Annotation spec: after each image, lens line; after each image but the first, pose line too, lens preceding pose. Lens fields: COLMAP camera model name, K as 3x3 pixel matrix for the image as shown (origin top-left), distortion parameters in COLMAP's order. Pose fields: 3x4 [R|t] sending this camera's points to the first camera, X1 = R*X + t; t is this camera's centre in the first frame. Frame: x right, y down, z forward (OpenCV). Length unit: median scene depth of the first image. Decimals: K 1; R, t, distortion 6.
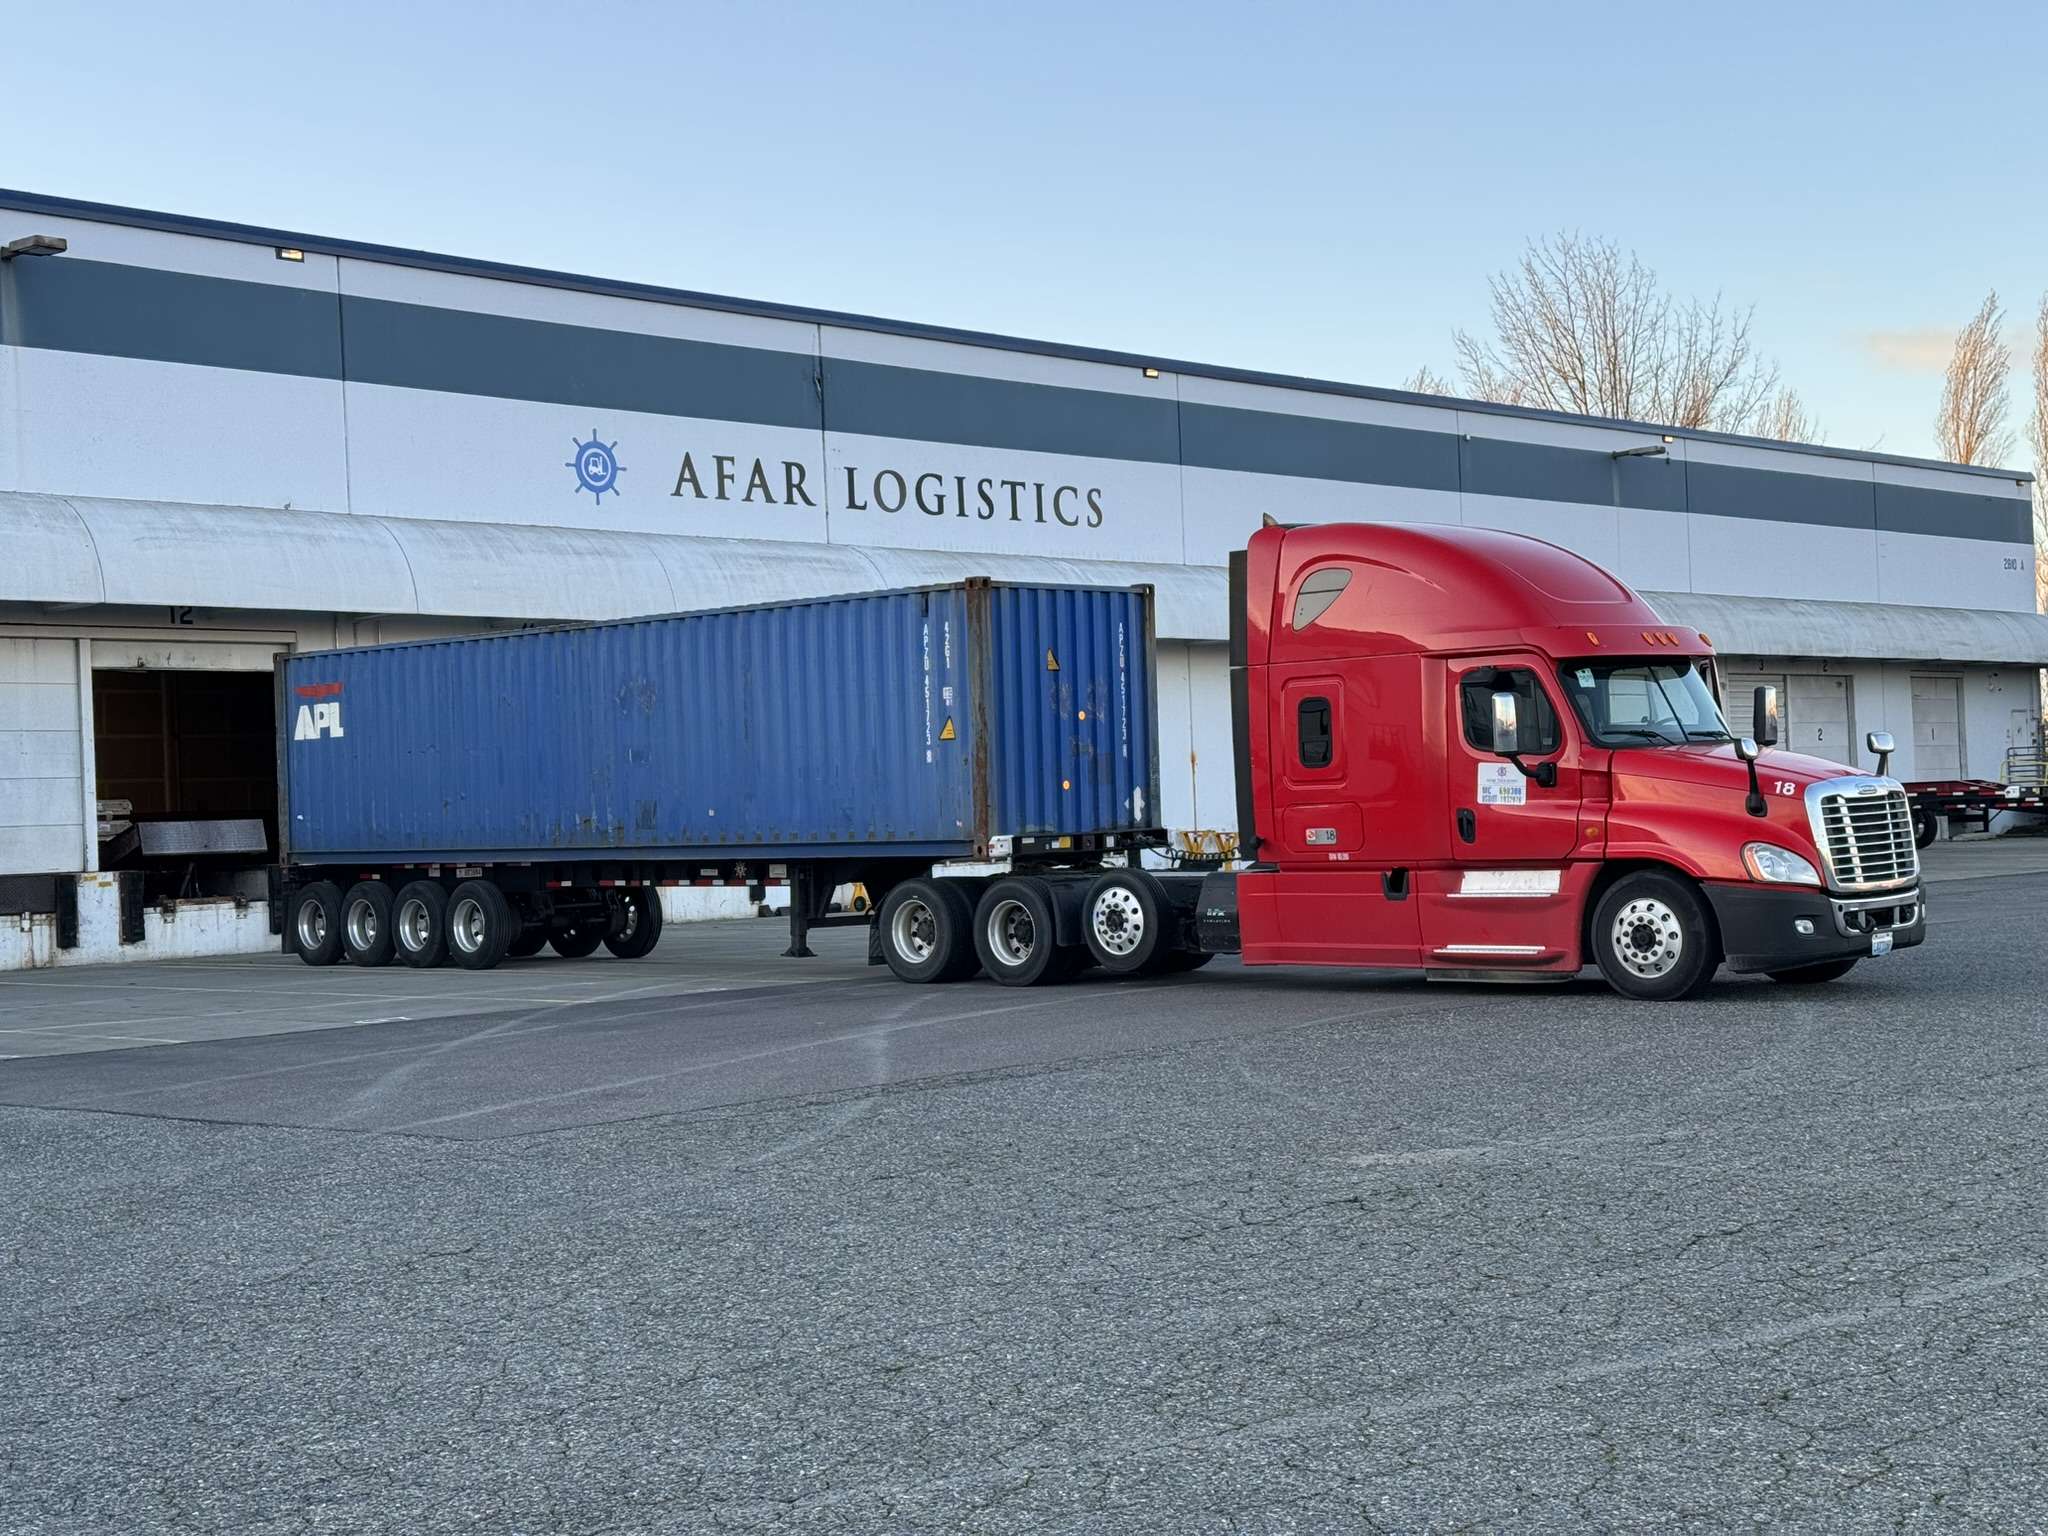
lens RADIAL K [[2732.4, 0, 1024.0], [0, 2732.4, 768.0], [0, 0, 1]] dist [0.201039, -0.342802]
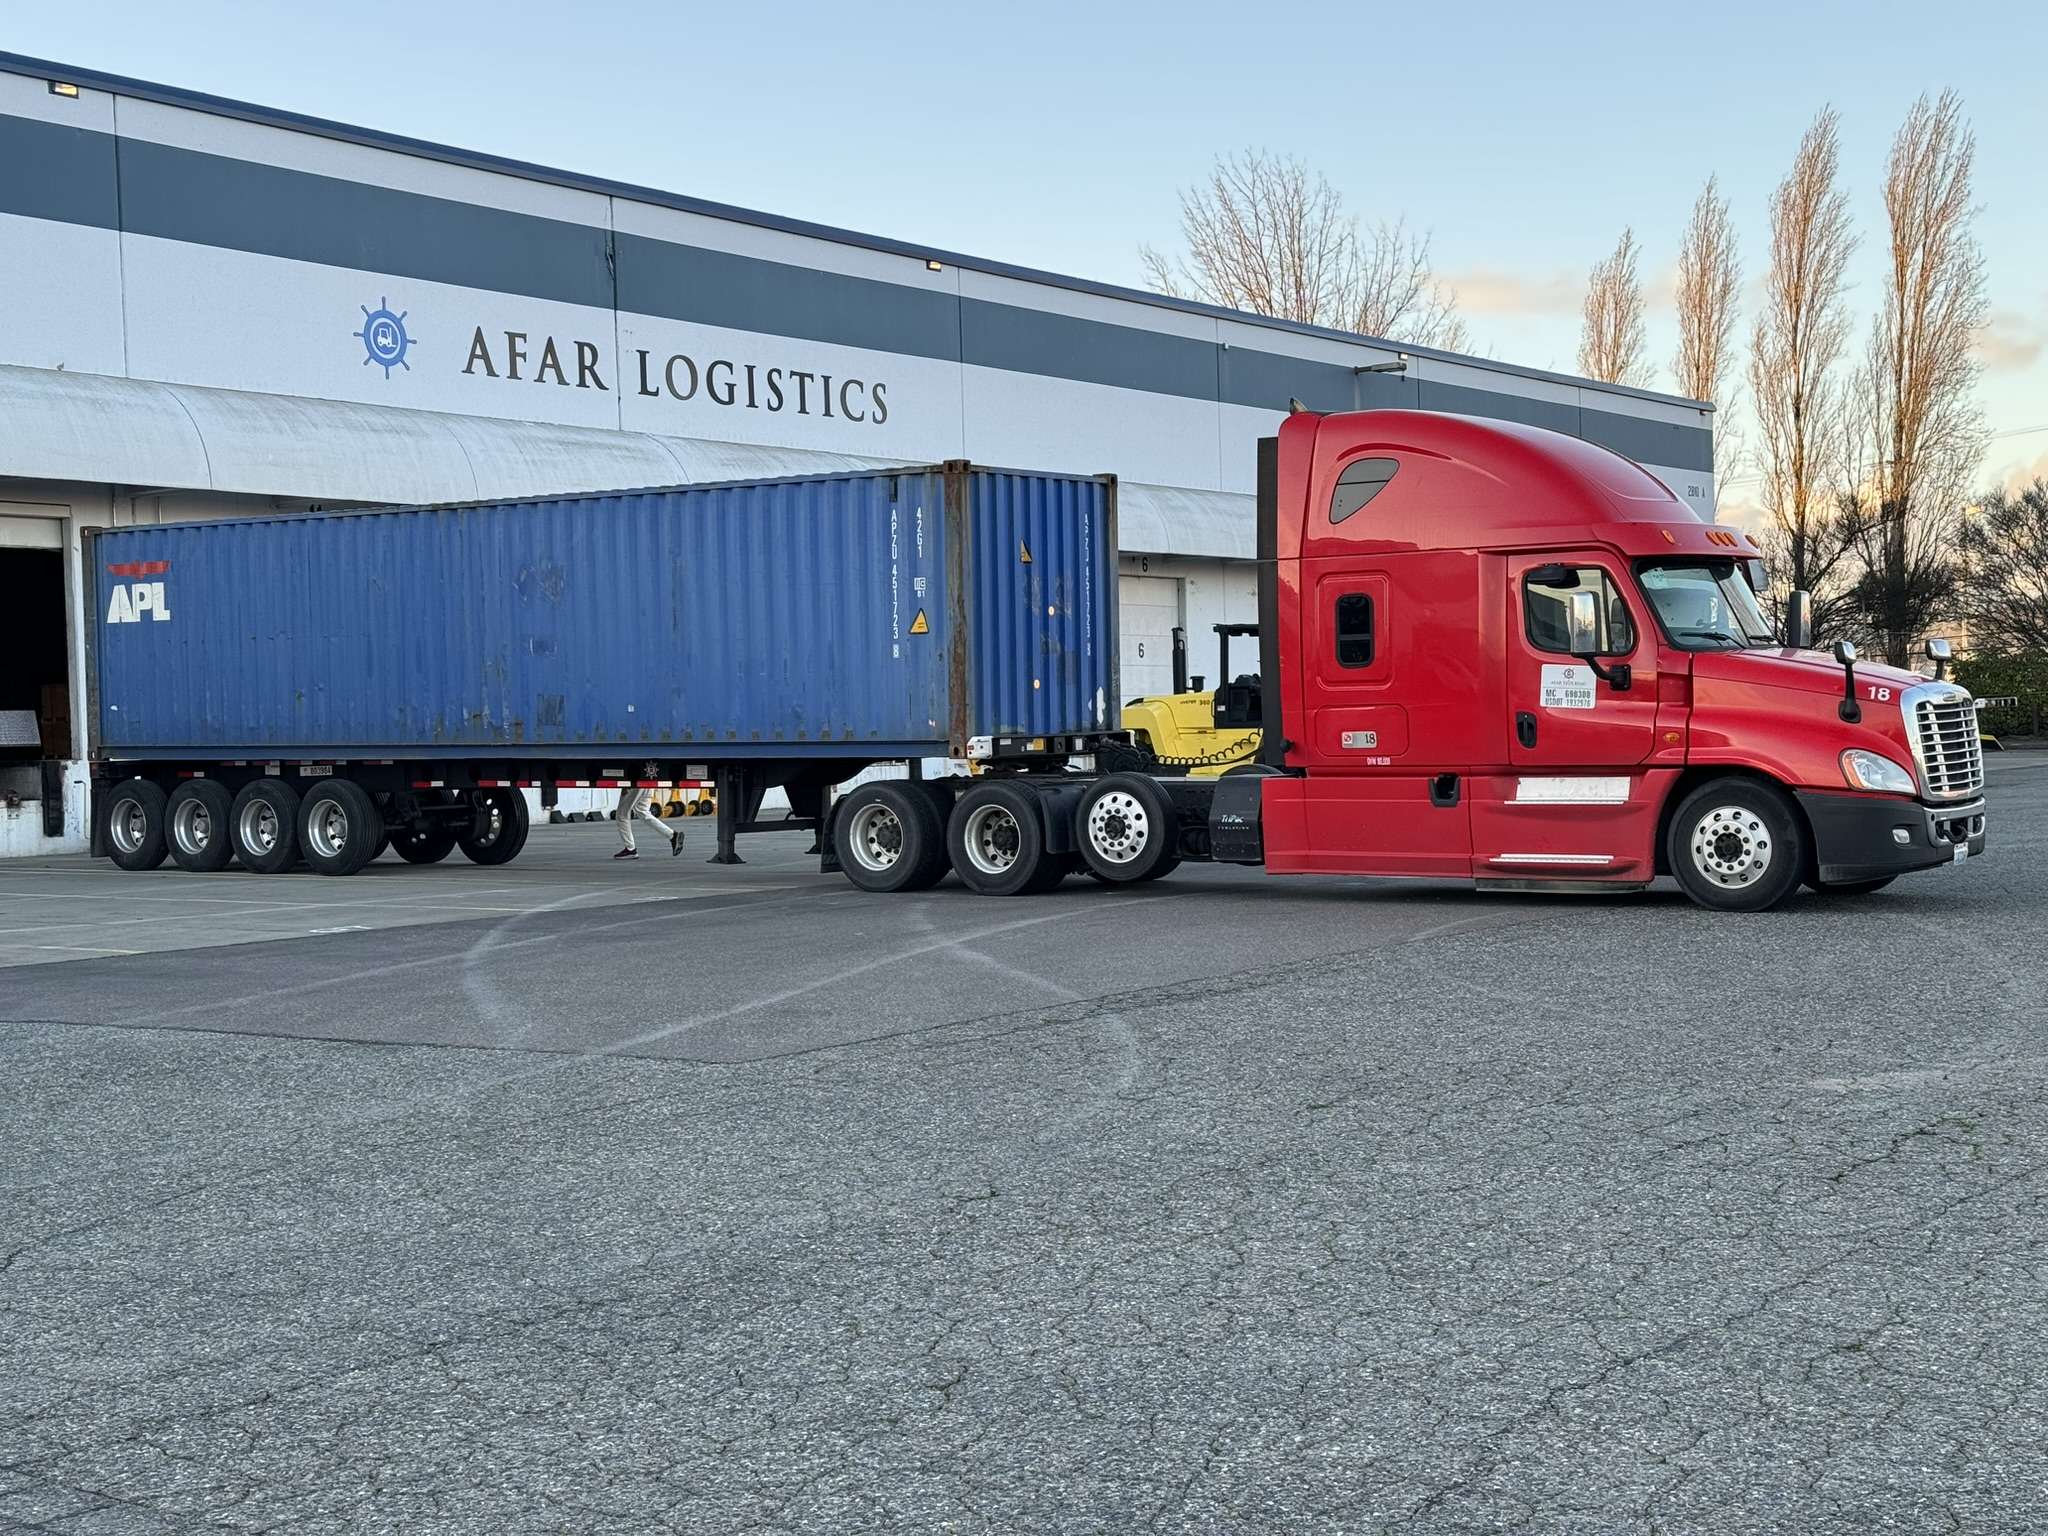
lens RADIAL K [[2732.4, 0, 1024.0], [0, 2732.4, 768.0], [0, 0, 1]] dist [0.201039, -0.342802]
pose [[0.989333, 0.011042, 0.145249, -0.104698], [-0.015605, 0.999419, 0.030312, 0.005506], [-0.144830, -0.032255, 0.988931, 0.052242]]
